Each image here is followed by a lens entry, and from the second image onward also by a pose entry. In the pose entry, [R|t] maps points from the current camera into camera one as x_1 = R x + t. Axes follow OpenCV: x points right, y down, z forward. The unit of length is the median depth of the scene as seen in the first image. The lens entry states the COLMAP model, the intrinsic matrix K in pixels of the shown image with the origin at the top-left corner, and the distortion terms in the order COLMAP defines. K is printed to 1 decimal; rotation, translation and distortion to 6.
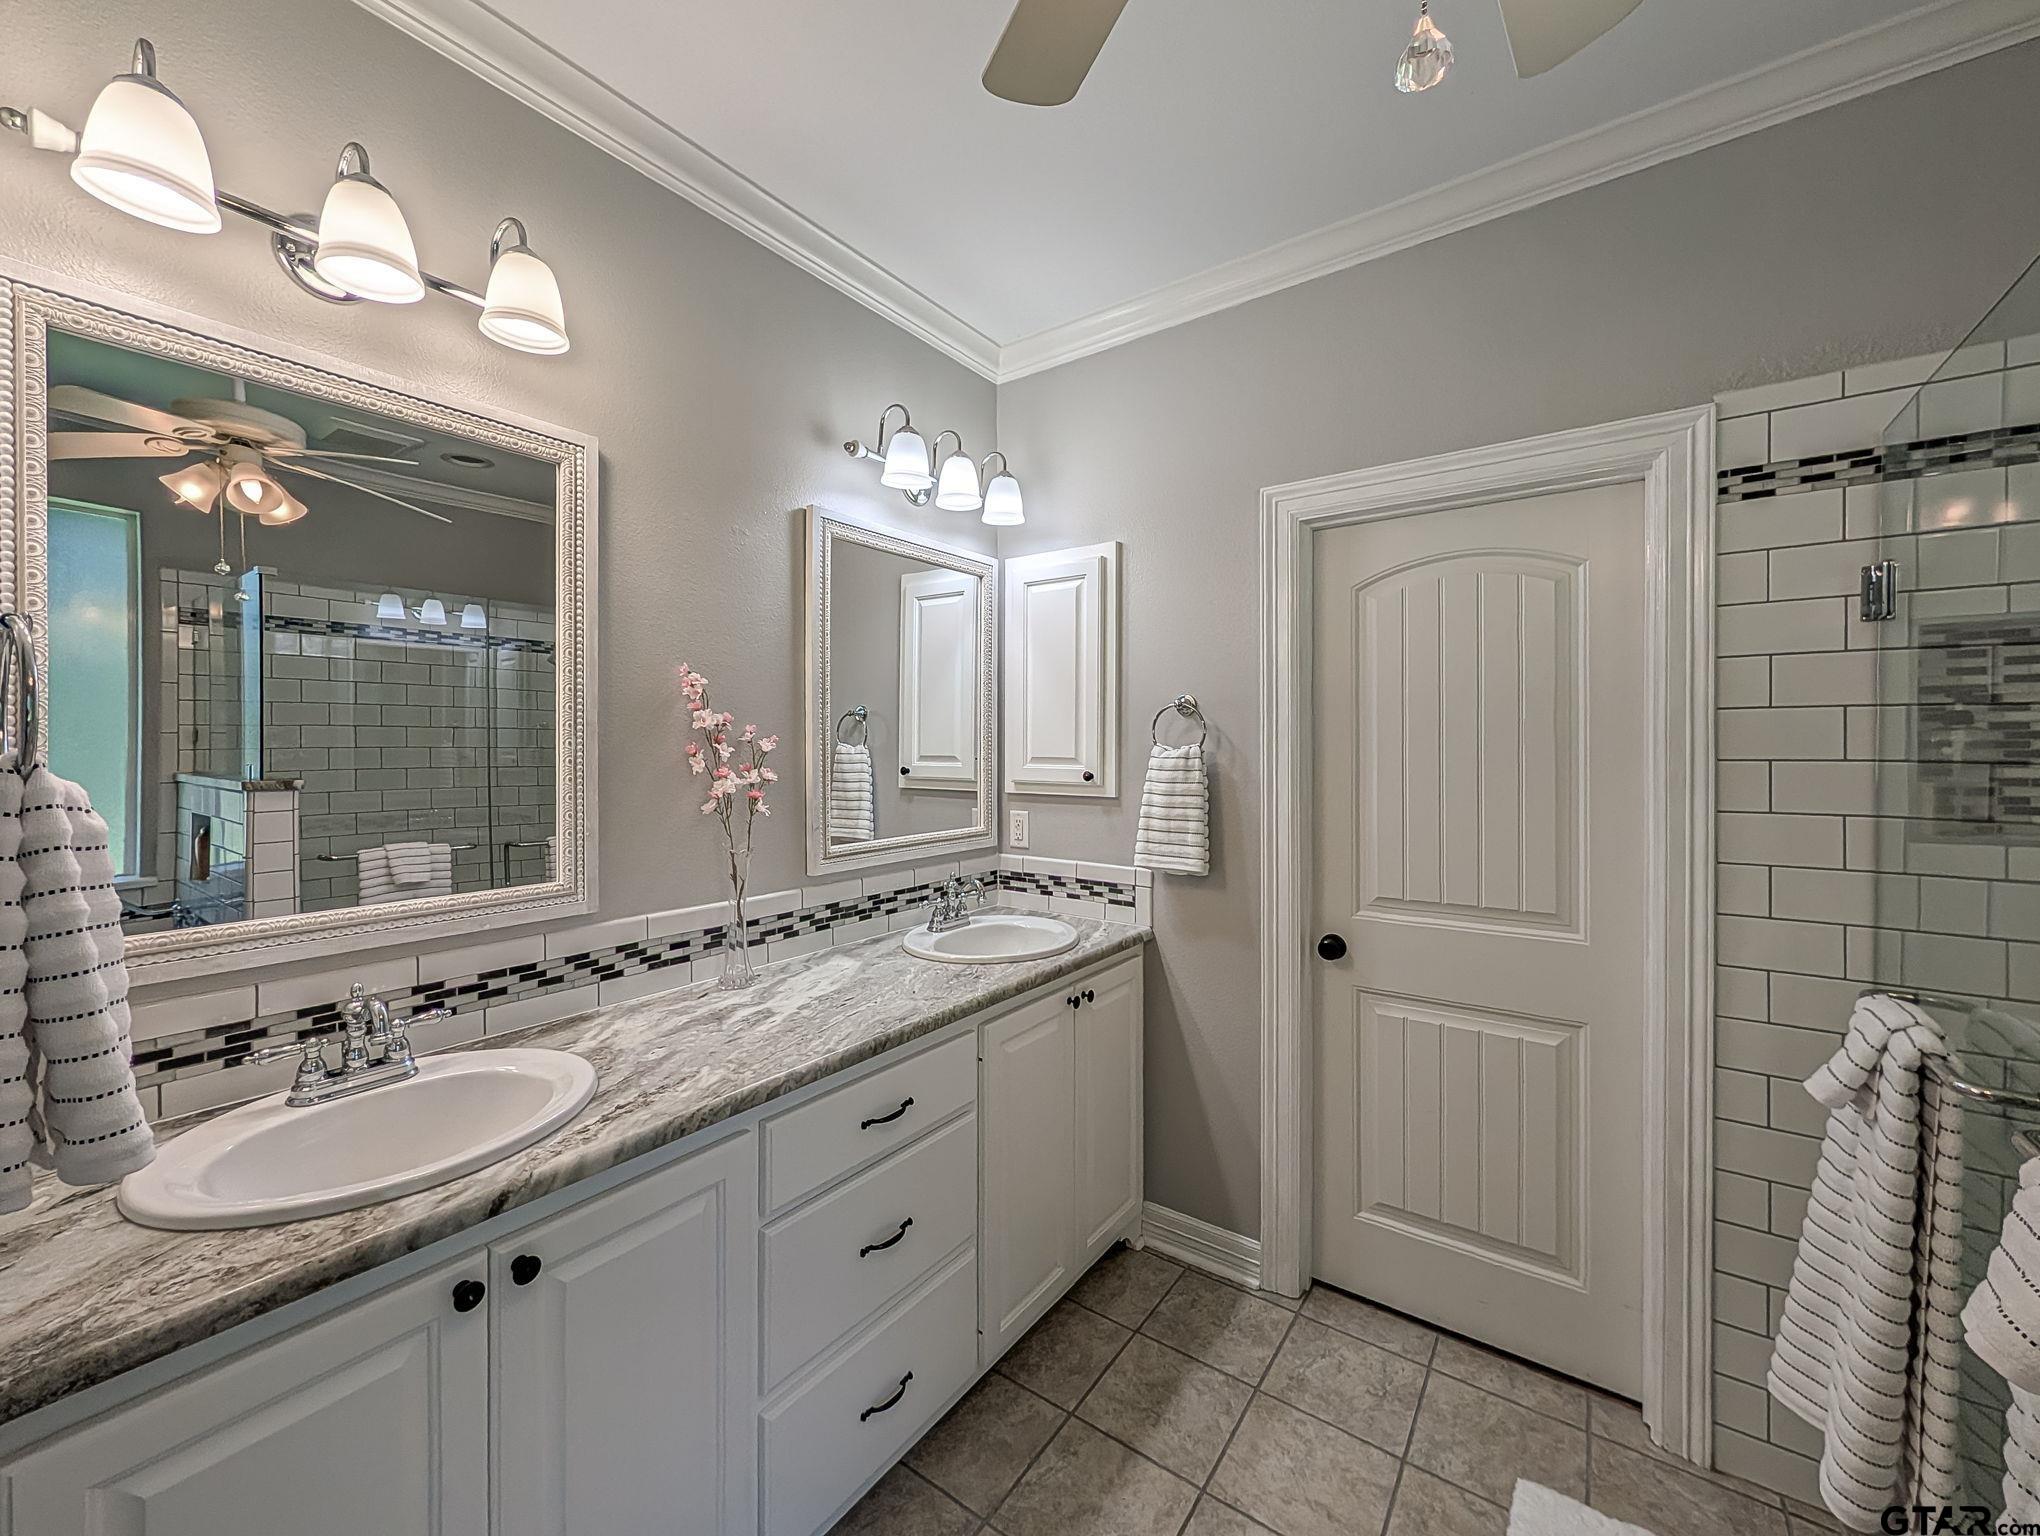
lens RADIAL K [[813.2, 0, 1013.4], [0, 813.2, 703.4], [0, 0, 1]] dist [0.000002, -0.000623]
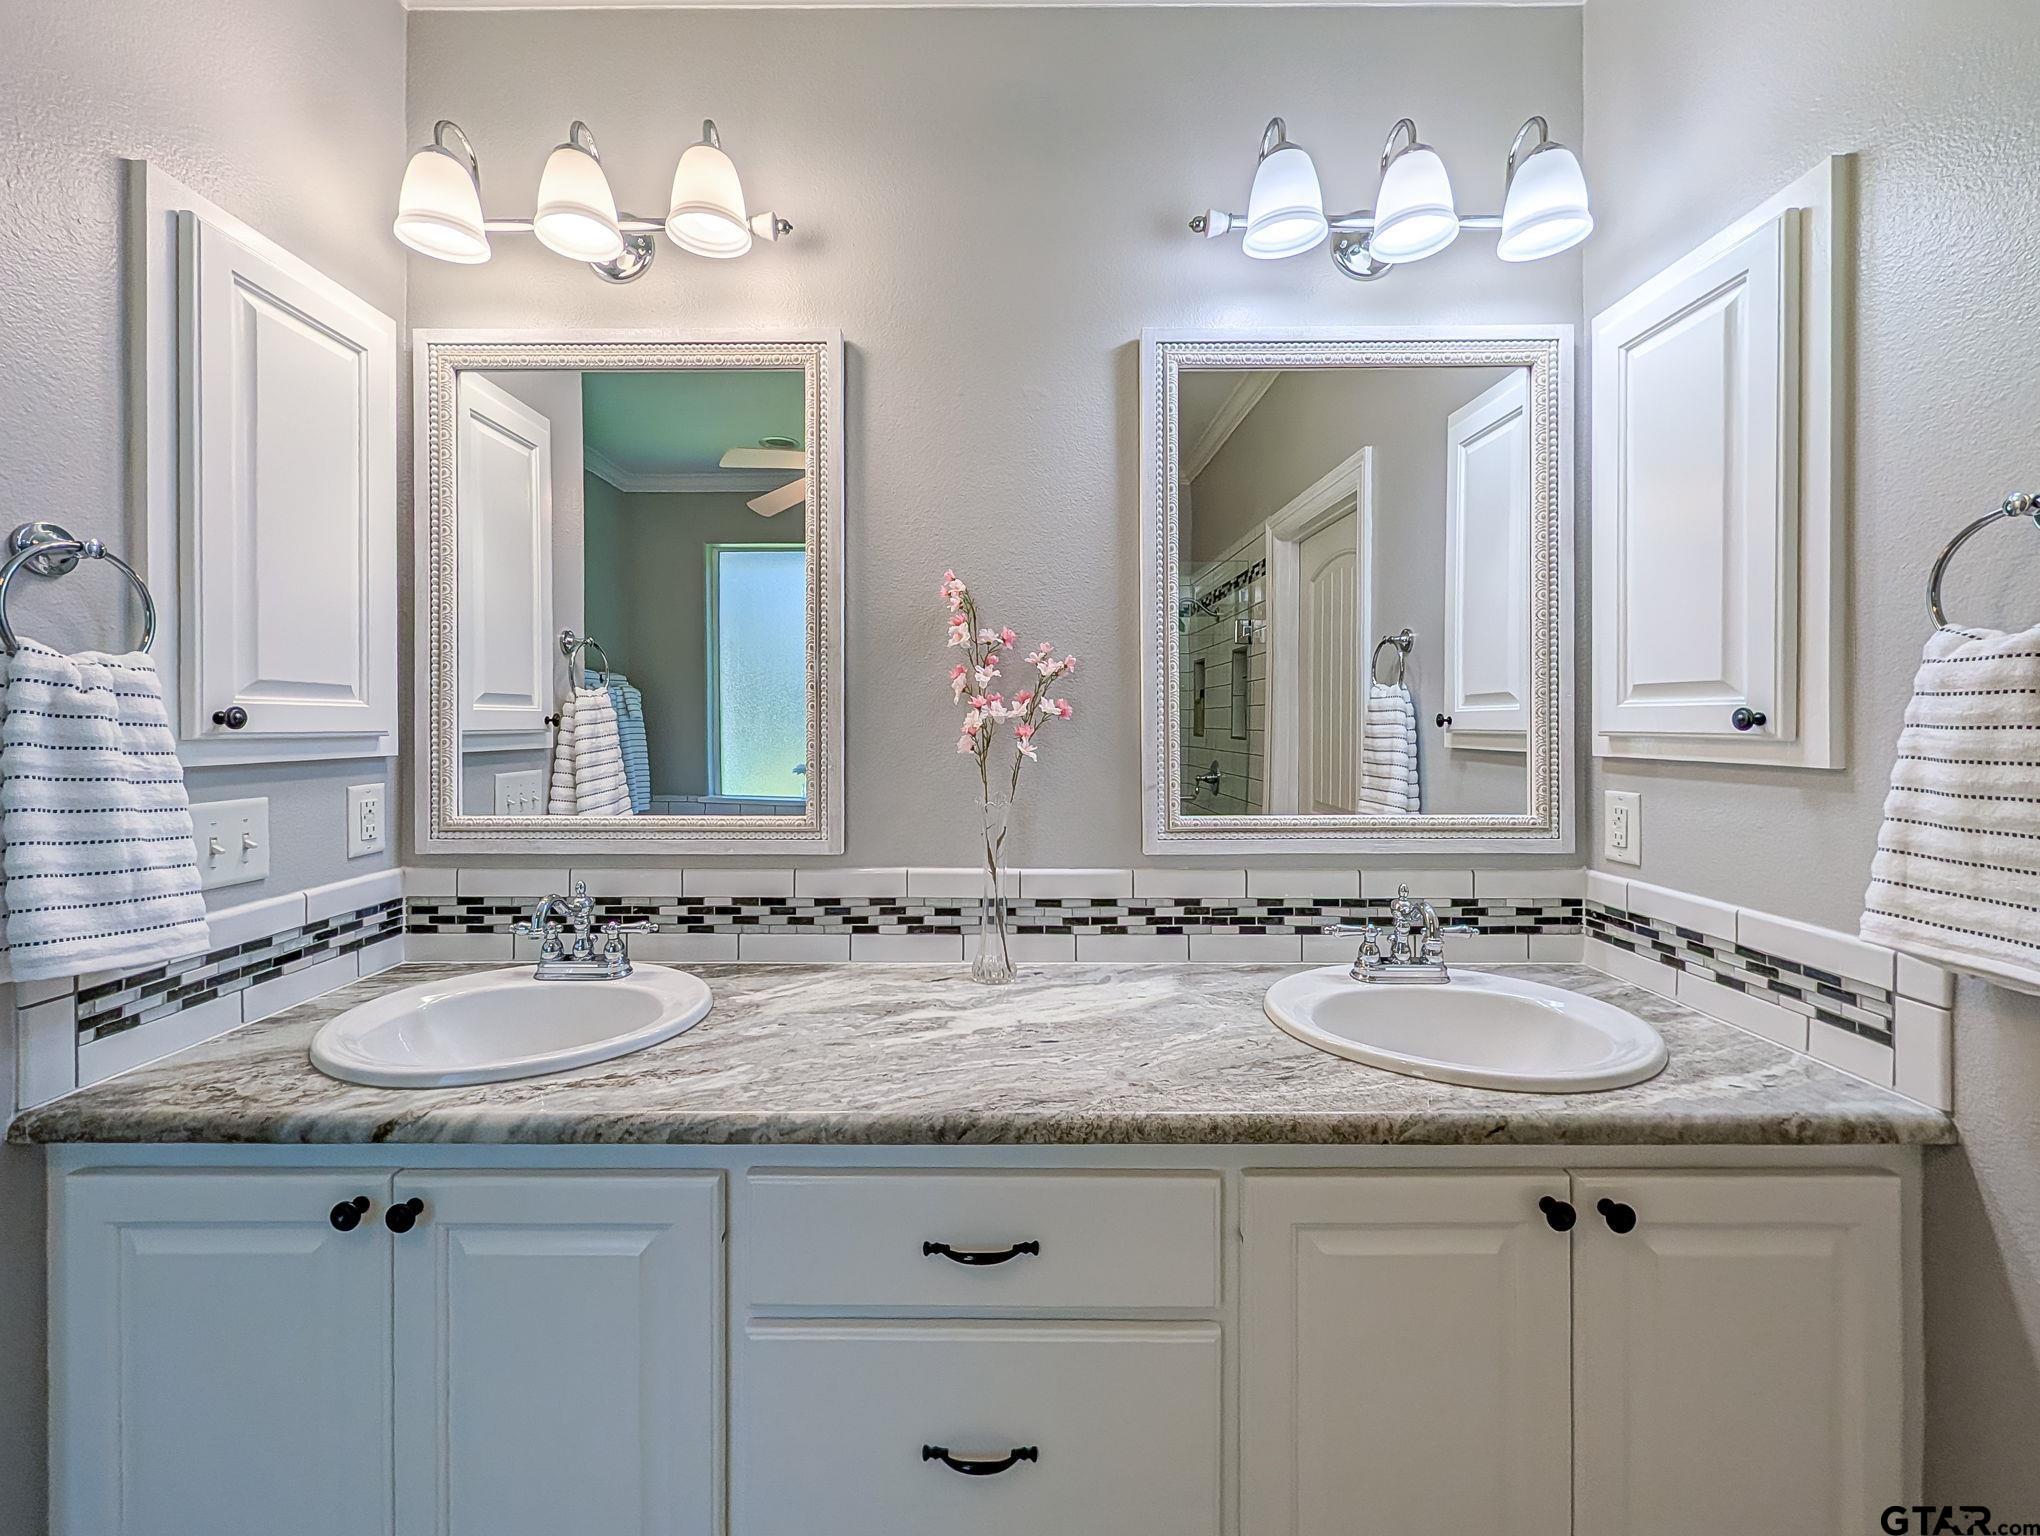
lens RADIAL K [[813.2, 0, 1013.4], [0, 813.2, 703.4], [0, 0, 1]] dist [0.000002, -0.000623]
pose [[0.588865, -0.021843, -0.807937, 0.249569], [0.041686, 0.999125, 0.003371, 0.073438], [0.807156, -0.035665, 0.589260, 0.486376]]
